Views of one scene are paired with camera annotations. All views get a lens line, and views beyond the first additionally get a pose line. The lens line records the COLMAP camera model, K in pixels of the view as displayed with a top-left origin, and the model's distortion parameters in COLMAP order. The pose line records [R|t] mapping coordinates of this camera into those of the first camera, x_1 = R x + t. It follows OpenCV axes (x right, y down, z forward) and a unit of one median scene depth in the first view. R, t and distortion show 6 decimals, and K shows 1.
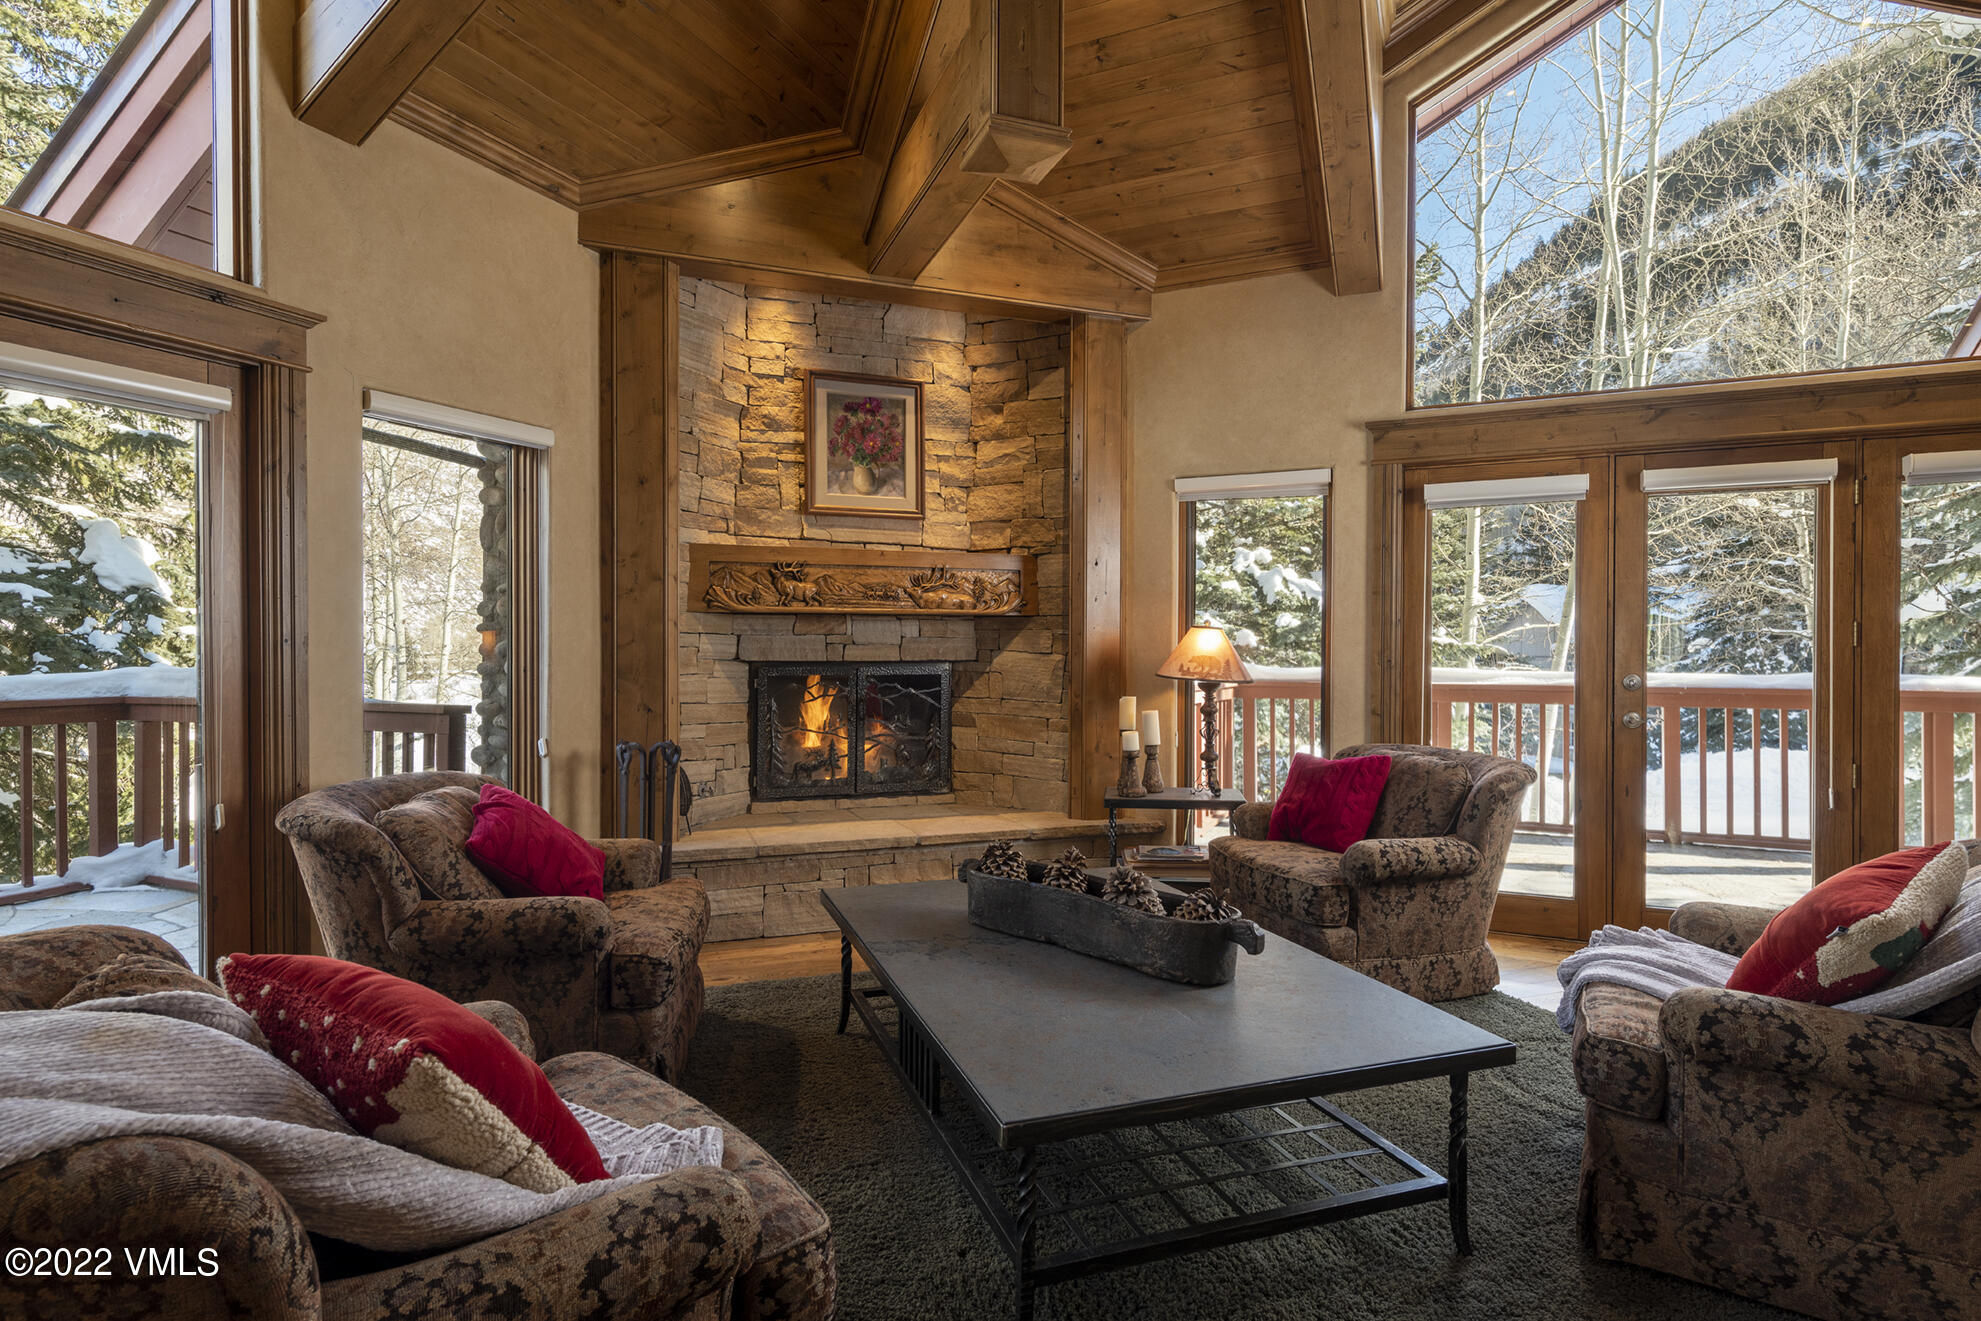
lens RADIAL K [[1105.4, 0, 1051.3], [0, 1105.4, 491.8], [0, 0, 1]] dist [0.006897, -0.001954]
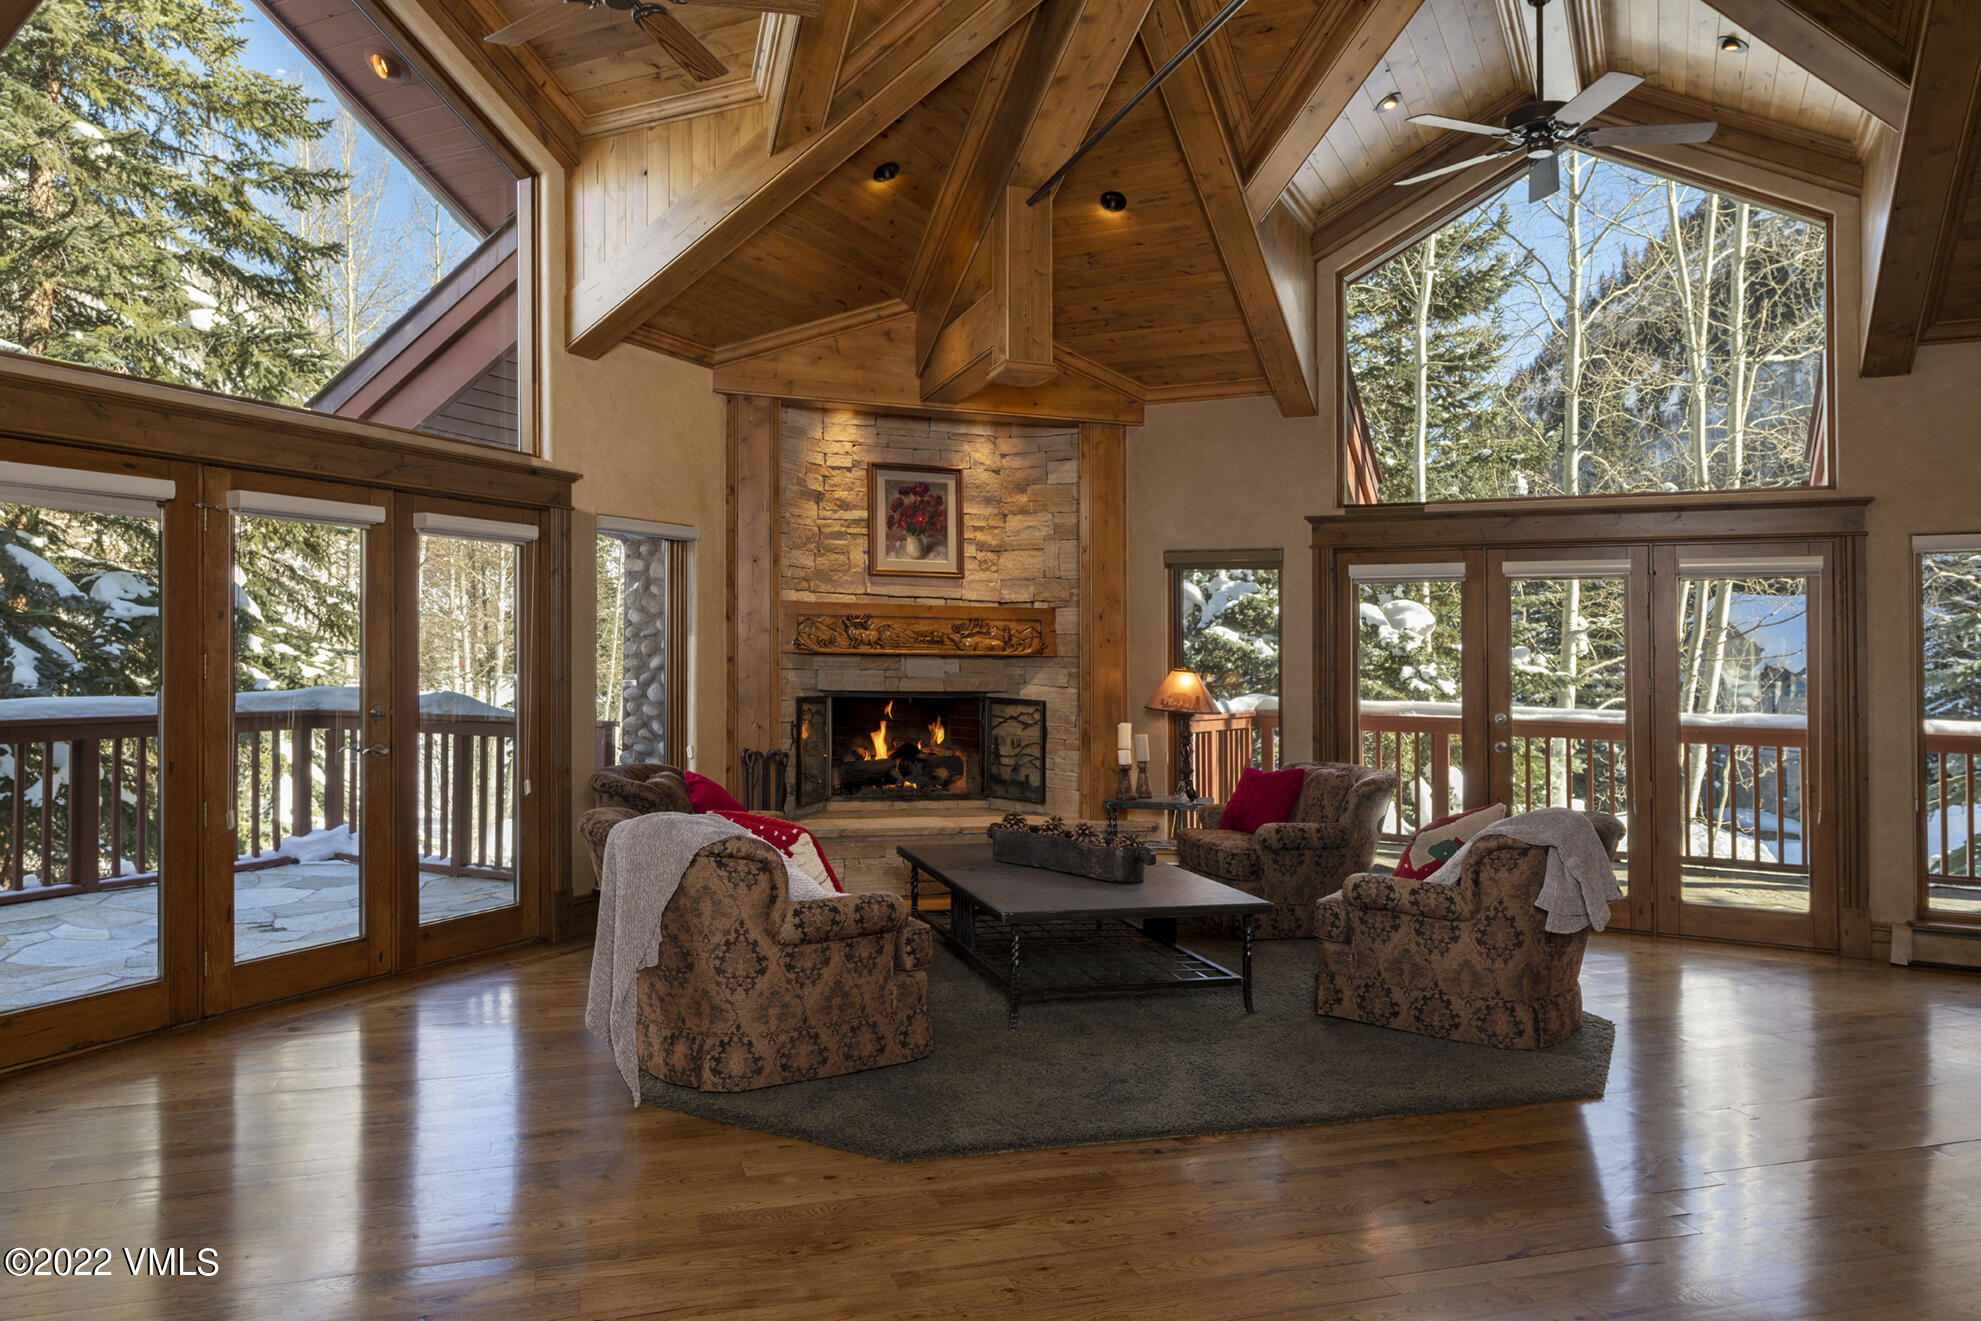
lens RADIAL K [[1336.2, 0, 987.7], [0, 1336.2, 662.8], [0, 0, 1]] dist [0.019910, 0.000951]
pose [[0.995550, 0.011894, -0.093484, 0.056054], [0.001138, 0.990415, 0.138120, -0.094172], [0.094231, -0.137612, 0.985994, -0.511081]]
